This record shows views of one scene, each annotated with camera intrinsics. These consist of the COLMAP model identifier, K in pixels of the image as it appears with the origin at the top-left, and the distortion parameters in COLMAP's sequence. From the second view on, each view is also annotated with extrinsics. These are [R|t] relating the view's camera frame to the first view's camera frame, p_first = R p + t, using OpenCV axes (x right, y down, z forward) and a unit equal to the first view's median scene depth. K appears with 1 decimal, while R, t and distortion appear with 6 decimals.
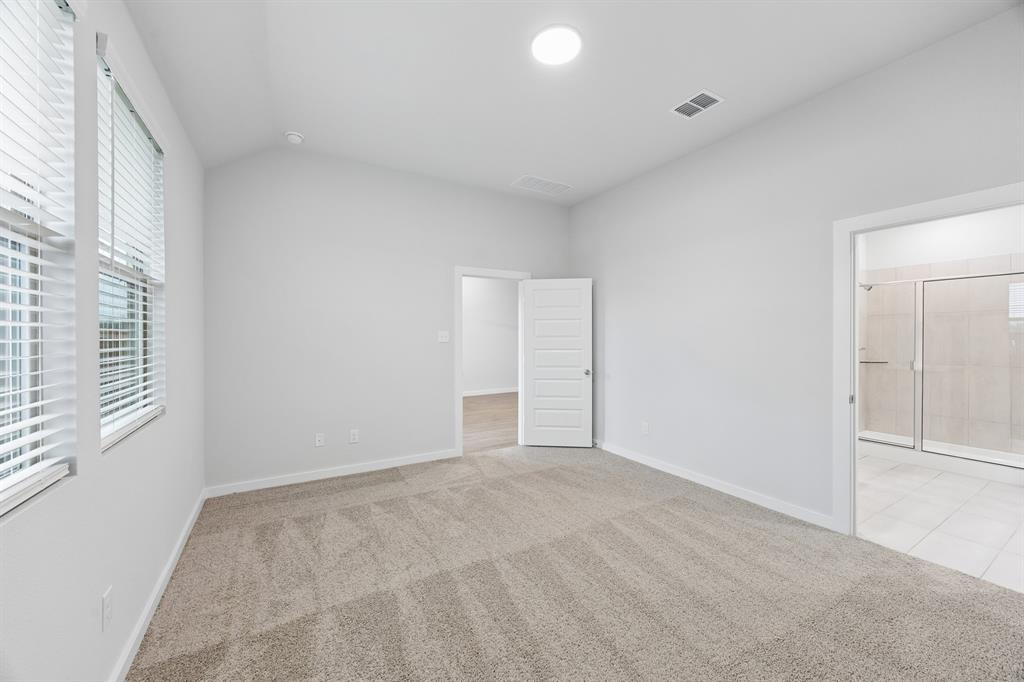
lens RADIAL K [[389.9, 0, 515.7], [0, 389.9, 337.5], [0, 0, 1]] dist [0.002230, 0.000076]
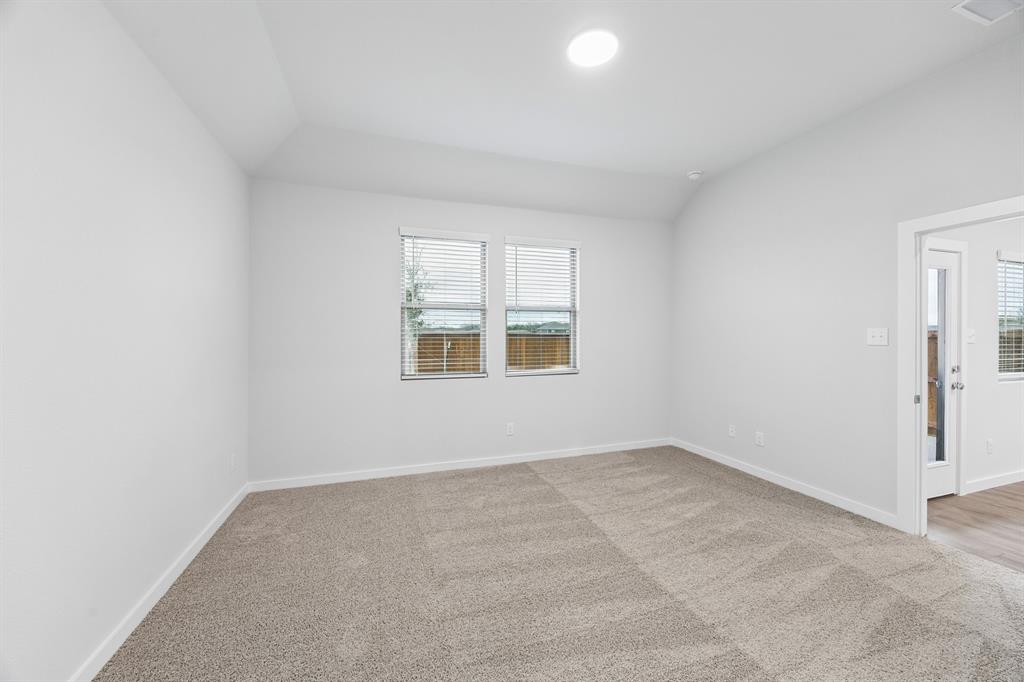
lens RADIAL K [[389.9, 0, 510.8], [0, 389.9, 337.9], [0, 0, 1]] dist [0.002230, 0.000076]
pose [[-0.204484, 0.004503, -0.978860, 0.835350], [-0.004556, 0.999974, 0.005552, -0.000609], [0.978859, 0.005595, -0.204458, 0.746011]]
